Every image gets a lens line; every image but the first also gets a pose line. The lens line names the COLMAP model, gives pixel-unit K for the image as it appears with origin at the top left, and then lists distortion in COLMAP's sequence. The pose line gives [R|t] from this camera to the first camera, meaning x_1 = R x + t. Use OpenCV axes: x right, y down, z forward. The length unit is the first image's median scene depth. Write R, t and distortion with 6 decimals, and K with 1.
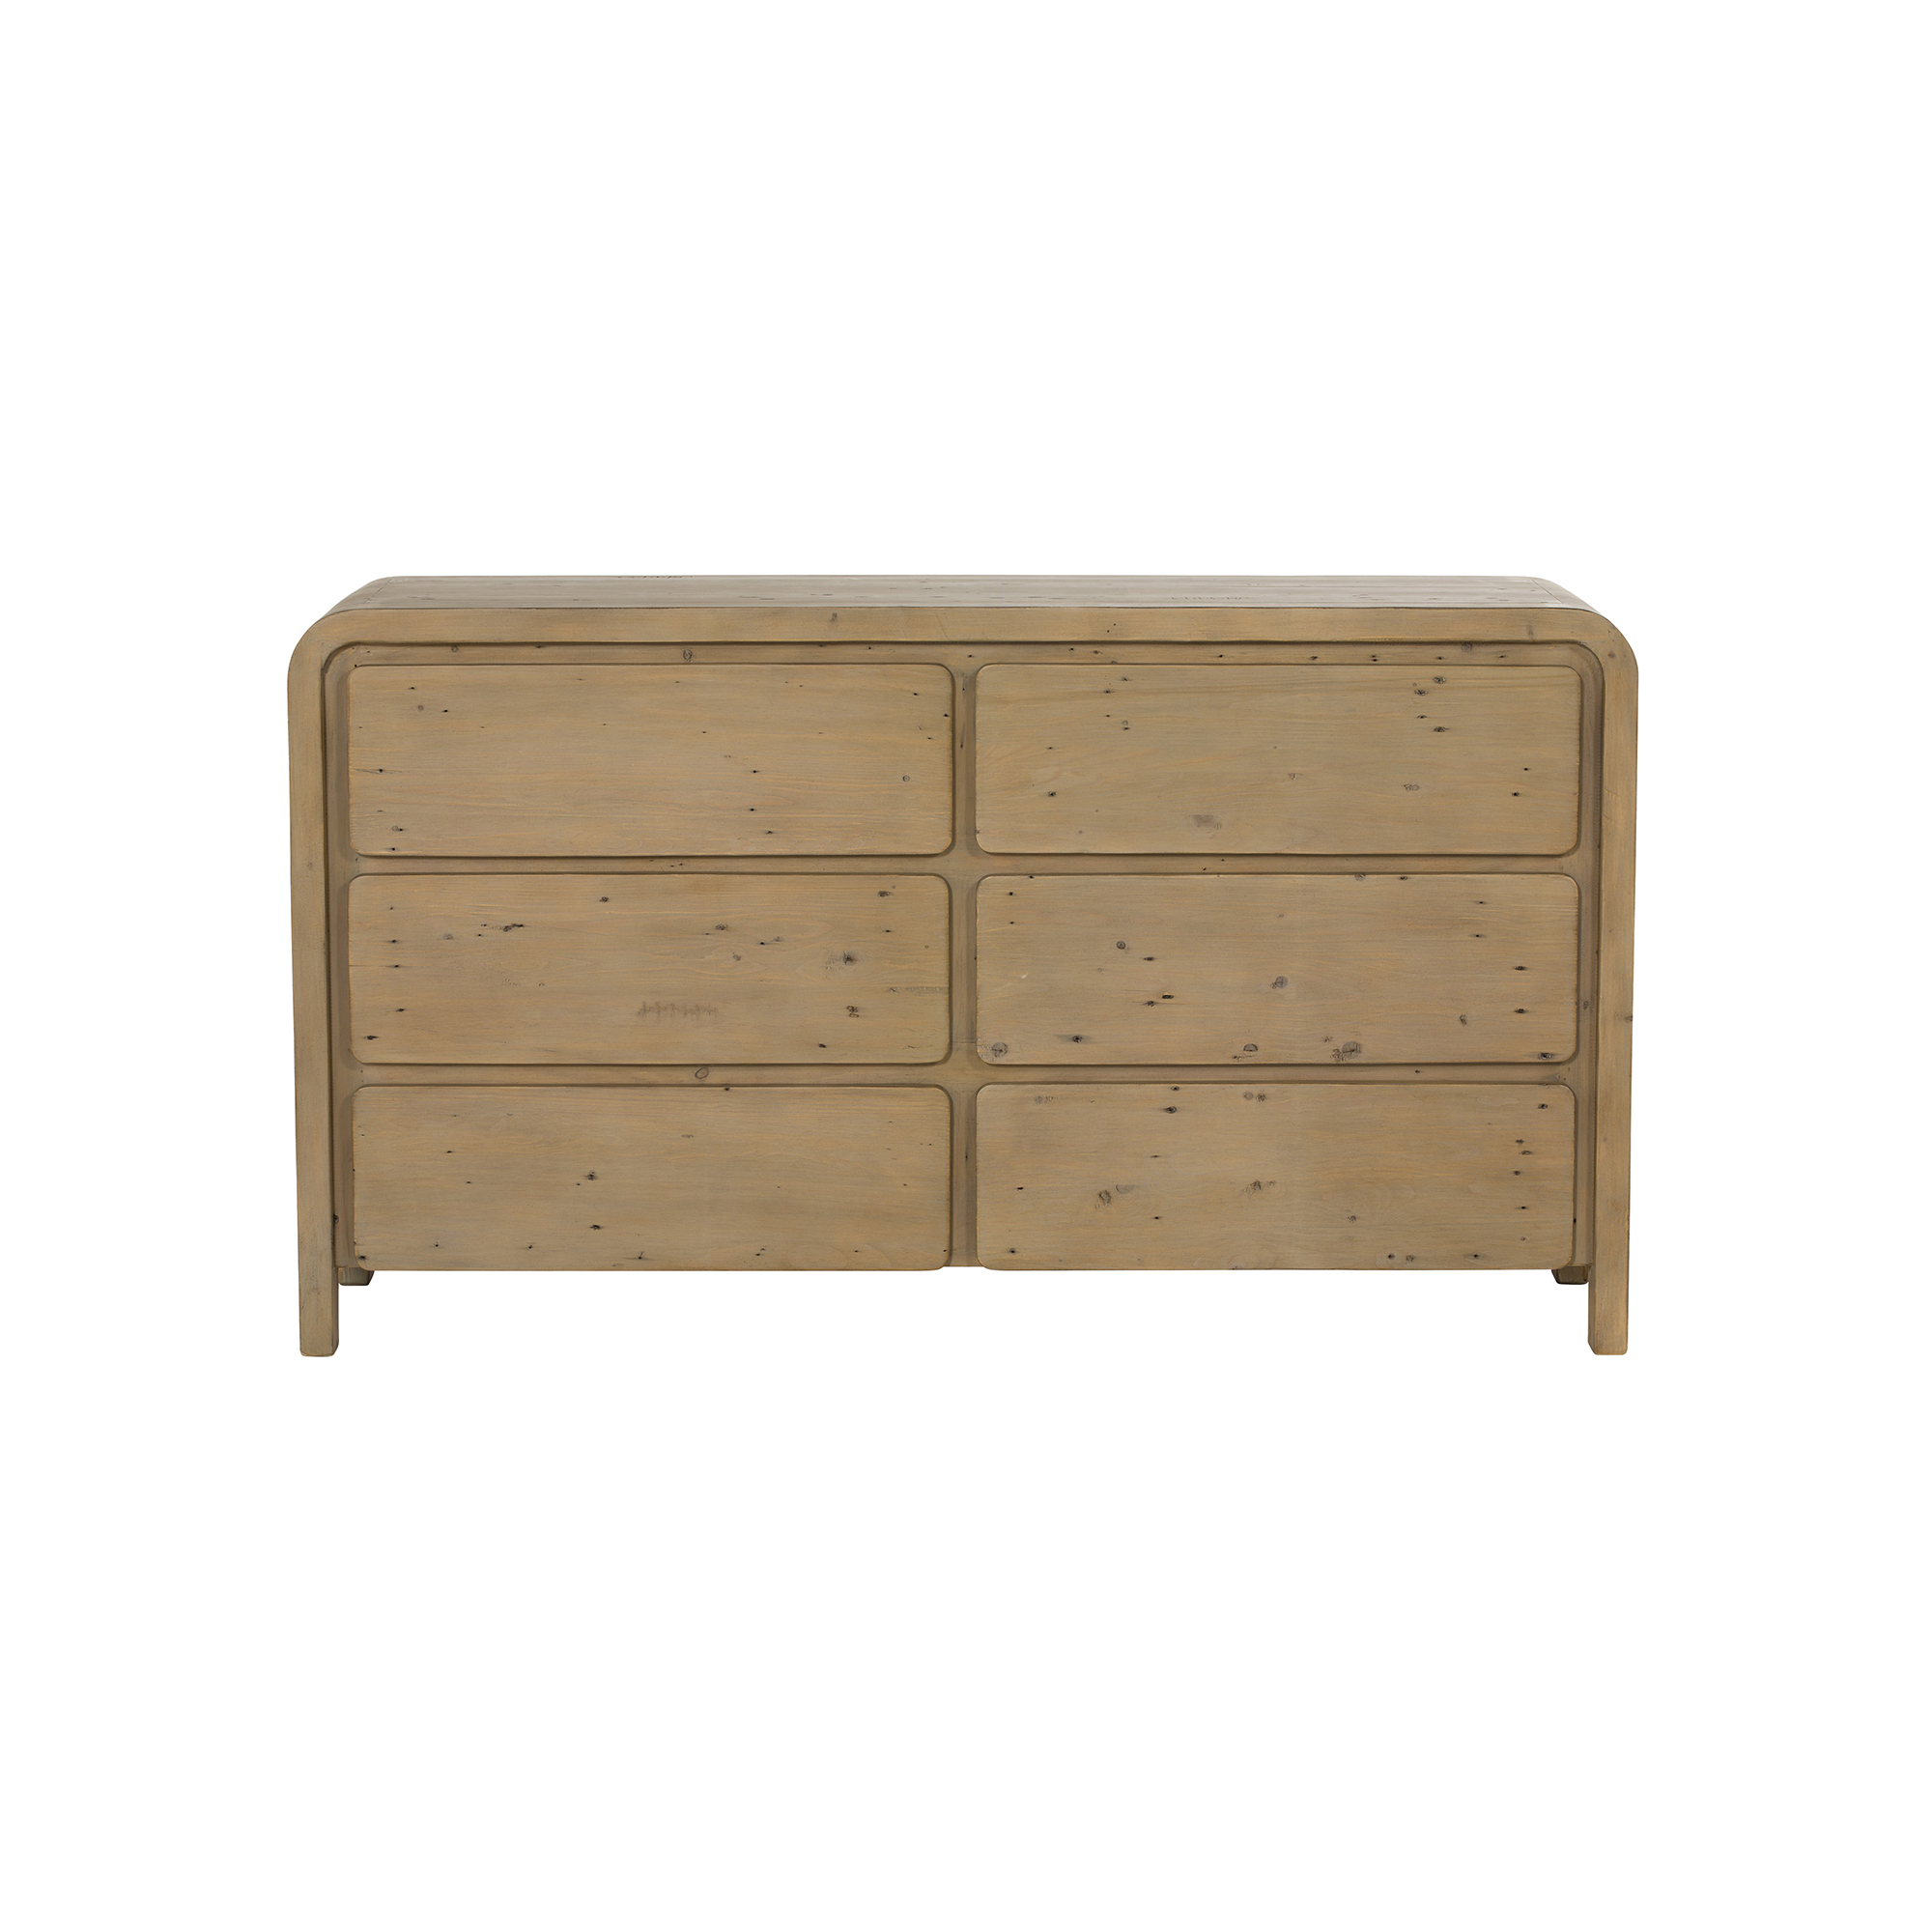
lens RADIAL K [[5544.7, 0, 966.0], [0, 5544.7, 966.0], [0, 0, 1]] dist [0.228328, 0.795802]
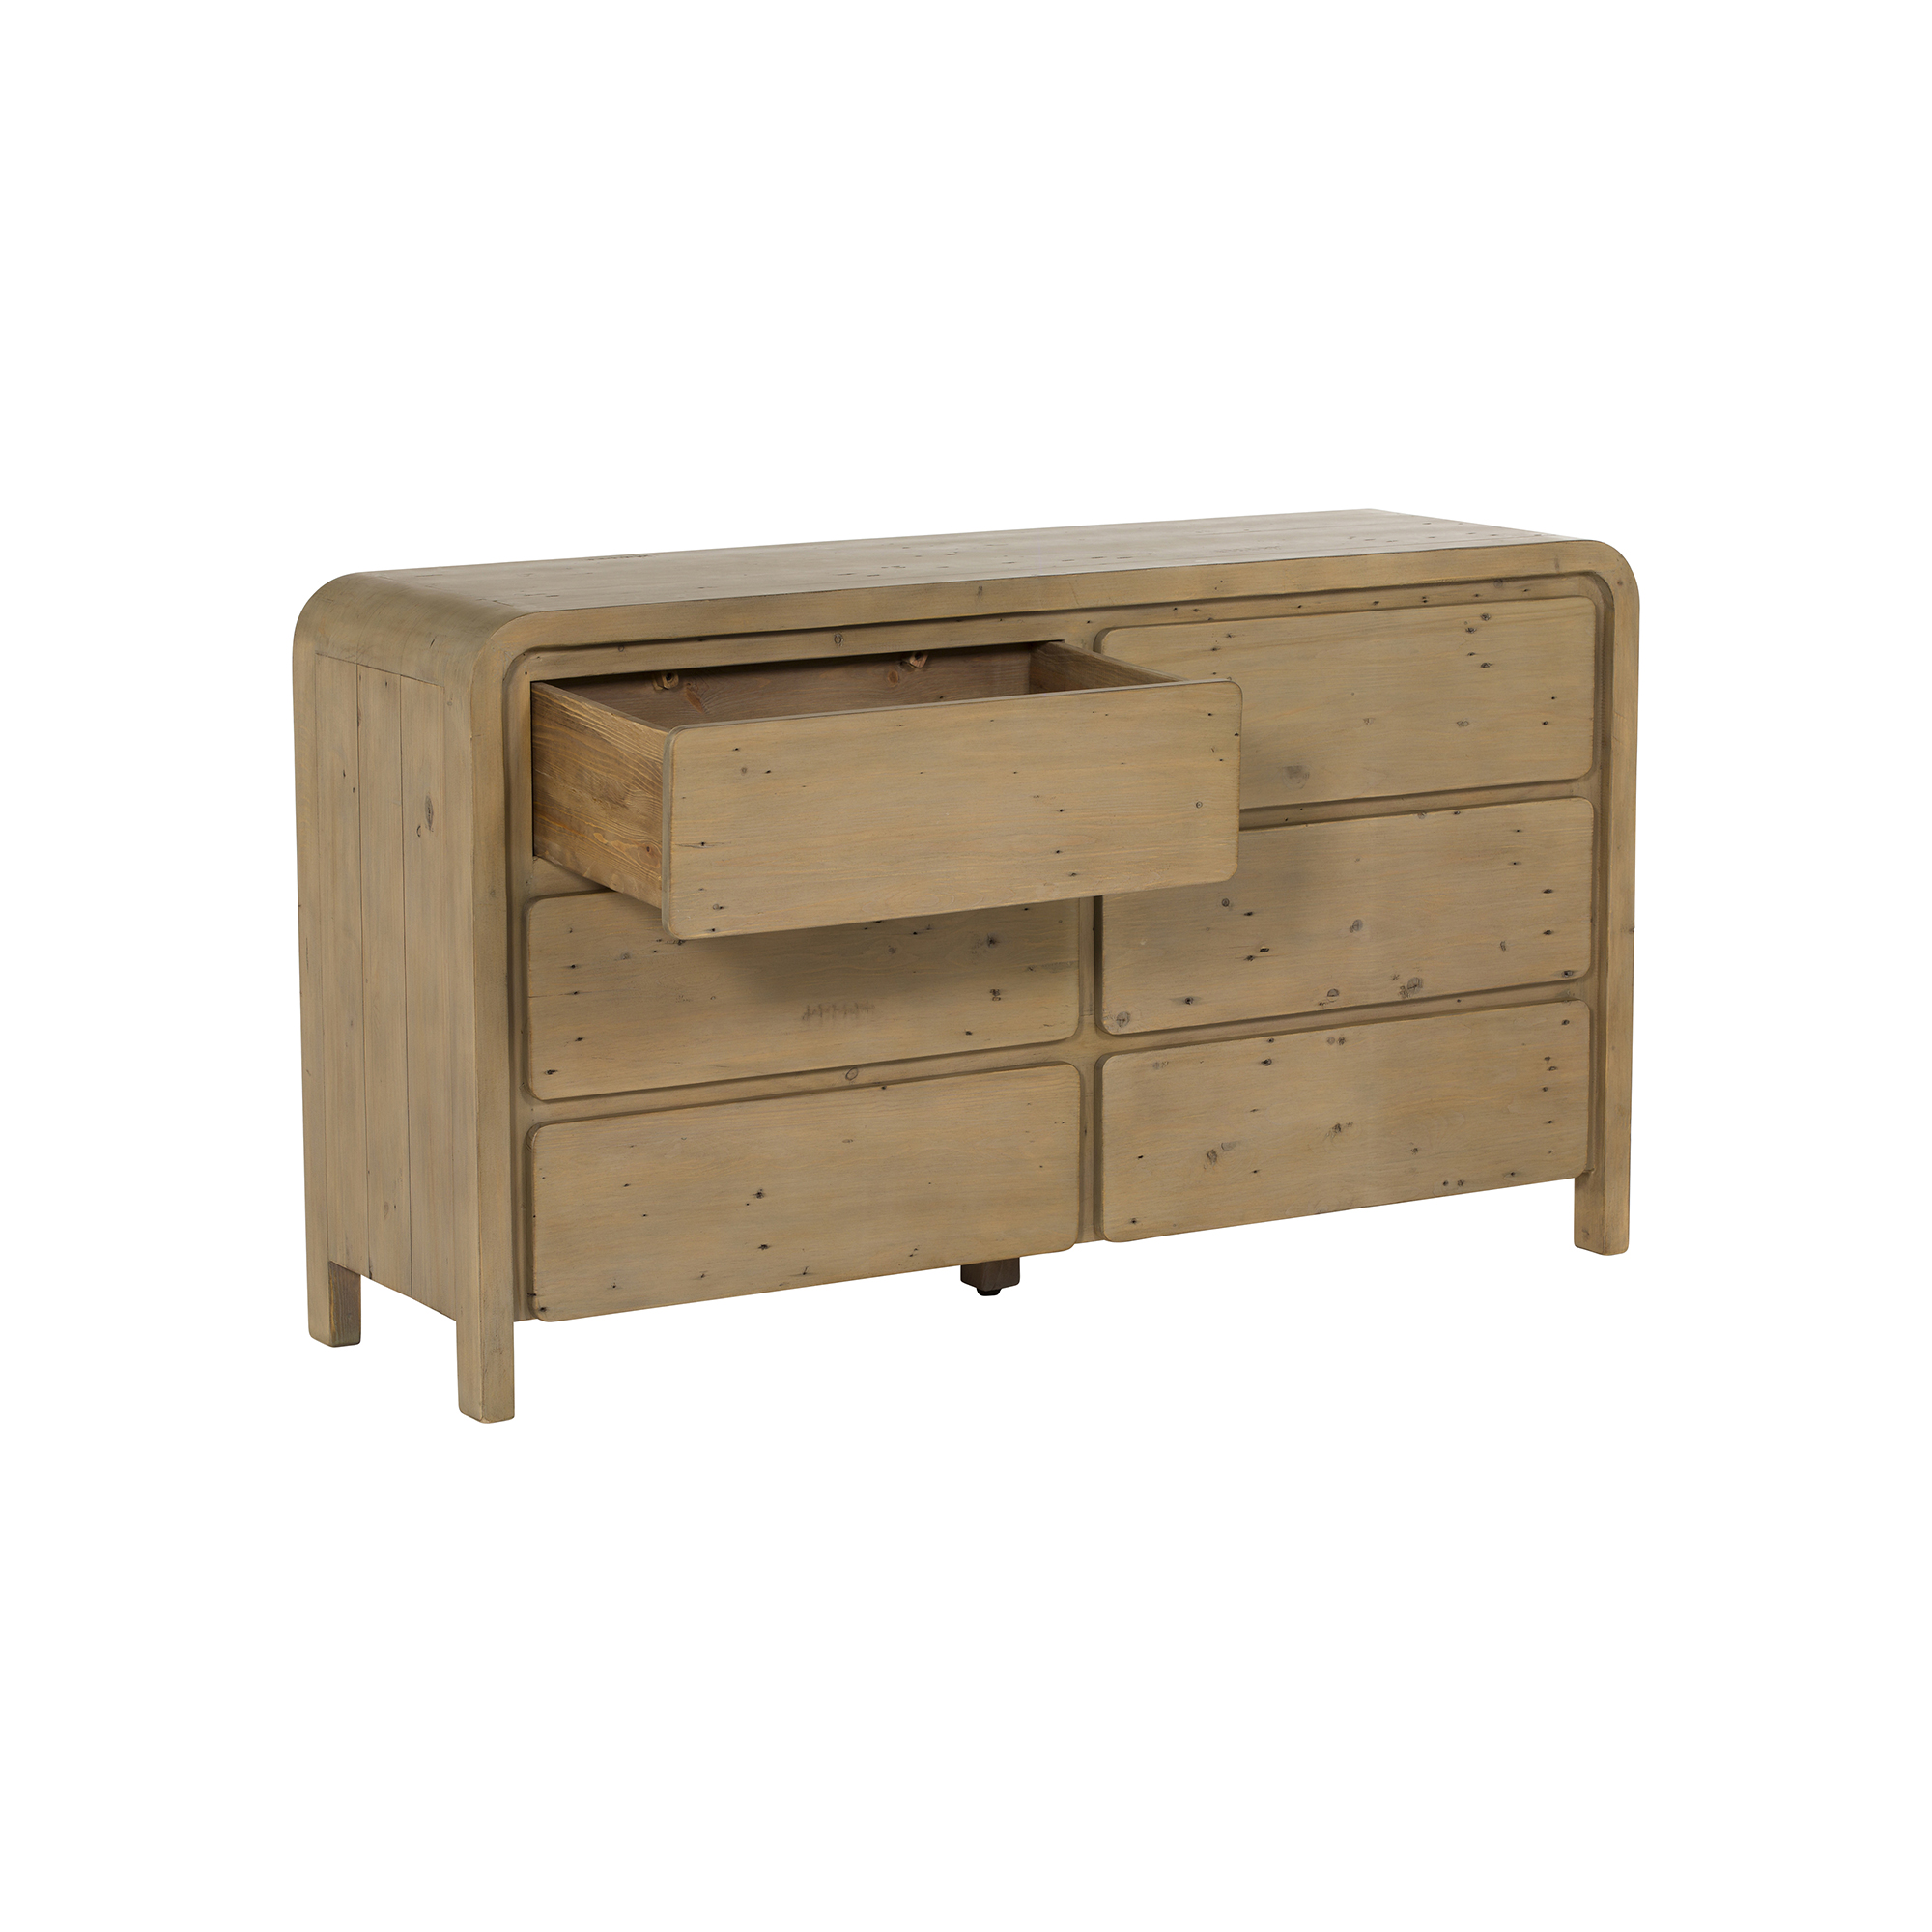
lens RADIAL K [[5544.7, 0, 966.0], [0, 5544.7, 966.0], [0, 0, 1]] dist [0.228328, 0.795802]
pose [[0.857049, -0.092848, 0.506800, -0.517883], [0.084773, 0.995635, 0.039045, -0.035272], [-0.508213, 0.009500, 0.861179, 0.165258]]
